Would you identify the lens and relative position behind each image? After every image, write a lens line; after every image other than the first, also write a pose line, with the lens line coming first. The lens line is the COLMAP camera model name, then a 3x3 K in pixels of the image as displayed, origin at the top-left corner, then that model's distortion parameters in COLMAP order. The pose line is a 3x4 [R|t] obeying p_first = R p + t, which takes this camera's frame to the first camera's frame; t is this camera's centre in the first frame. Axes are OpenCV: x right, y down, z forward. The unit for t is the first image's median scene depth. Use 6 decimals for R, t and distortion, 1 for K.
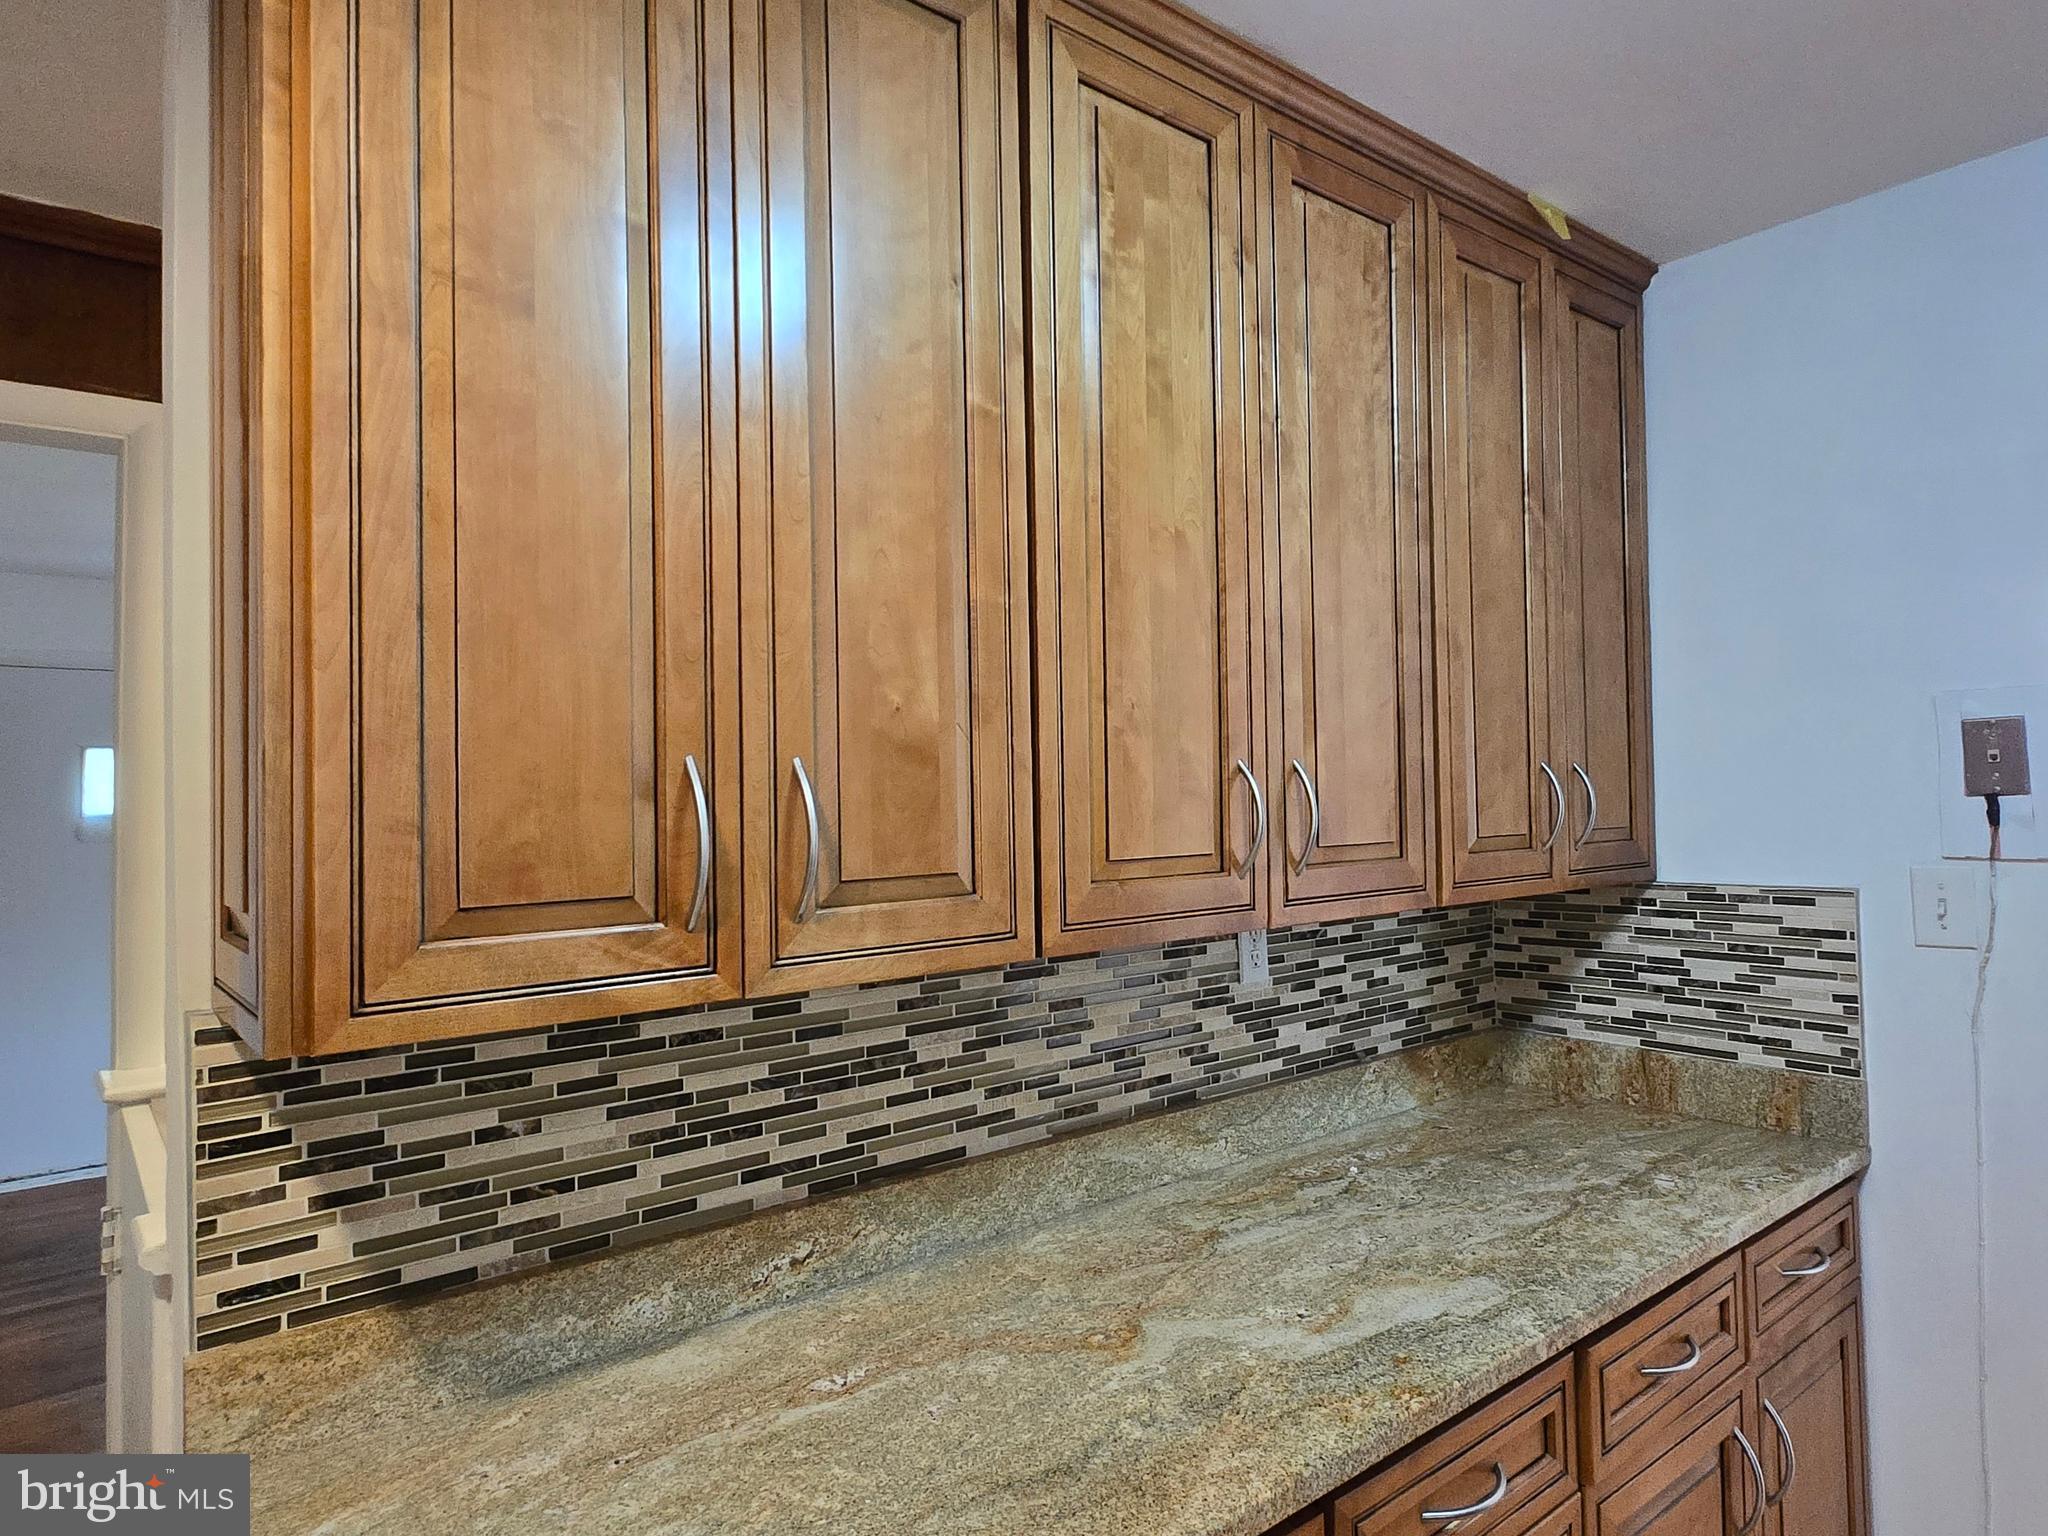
lens RADIAL K [[1229.4, 0, 1031.3], [0, 1229.4, 753.4], [0, 0, 1]] dist [0.006437, -0.002174]
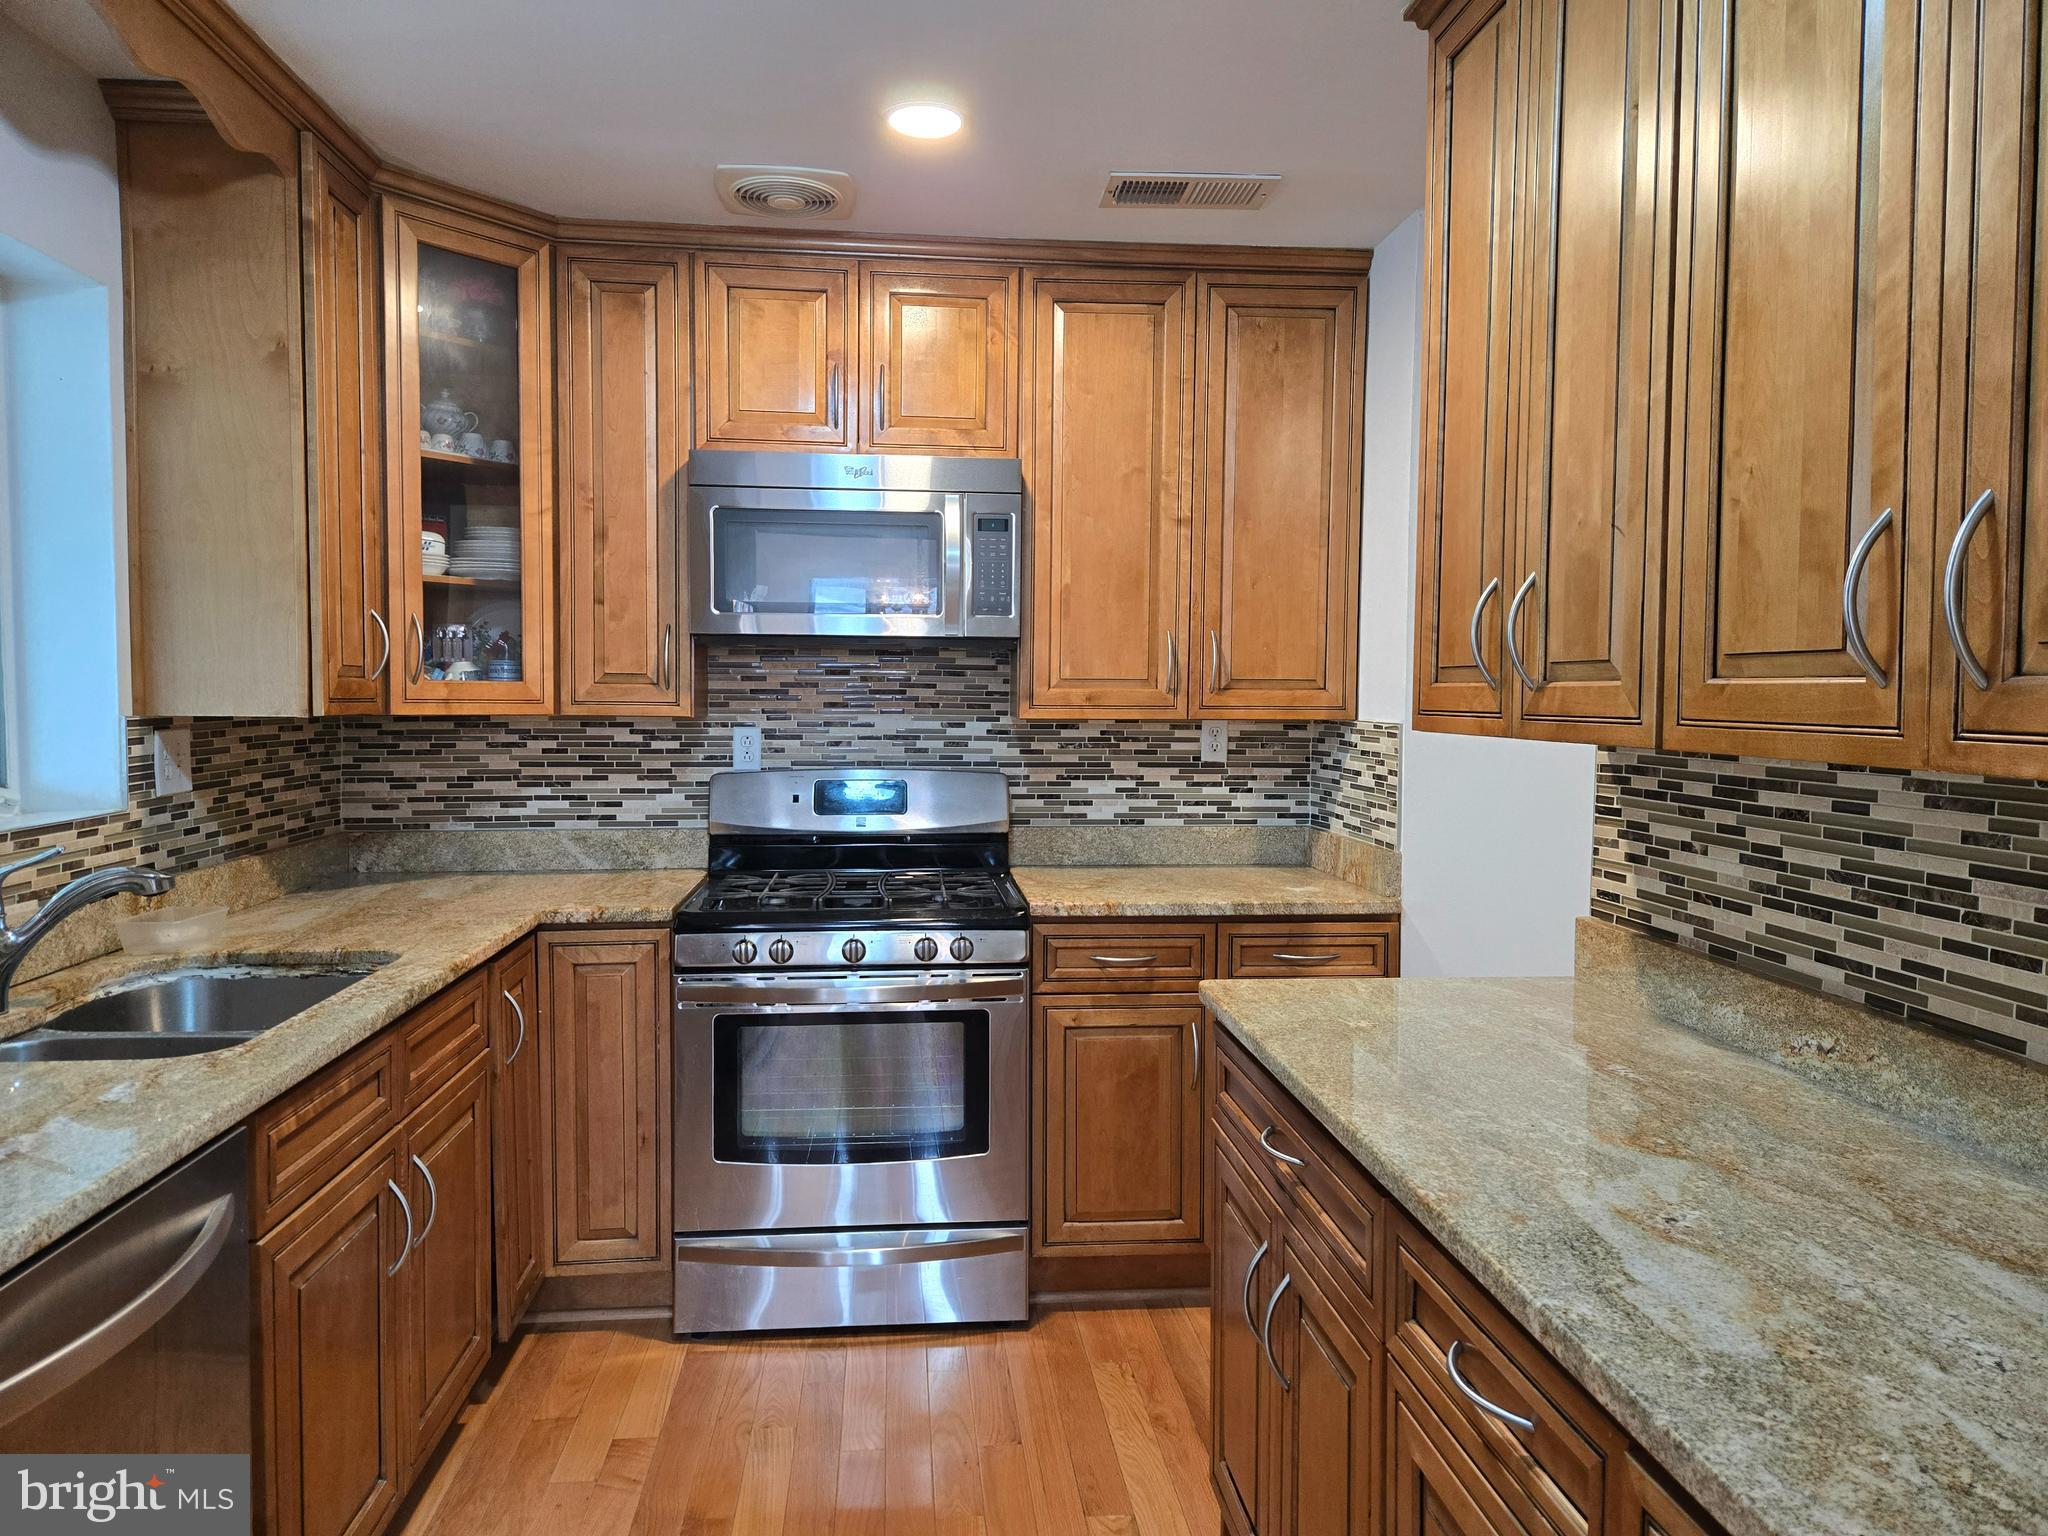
lens RADIAL K [[1358.1, 0, 1001.4], [0, 1358.1, 758.2], [0, 0, 1]] dist [0.094286, -0.077095]
pose [[-0.568476, 0.056987, -0.820724, 1.199267], [0.029969, 0.998370, 0.048563, 0.100245], [0.822154, 0.003011, -0.569257, 1.160706]]
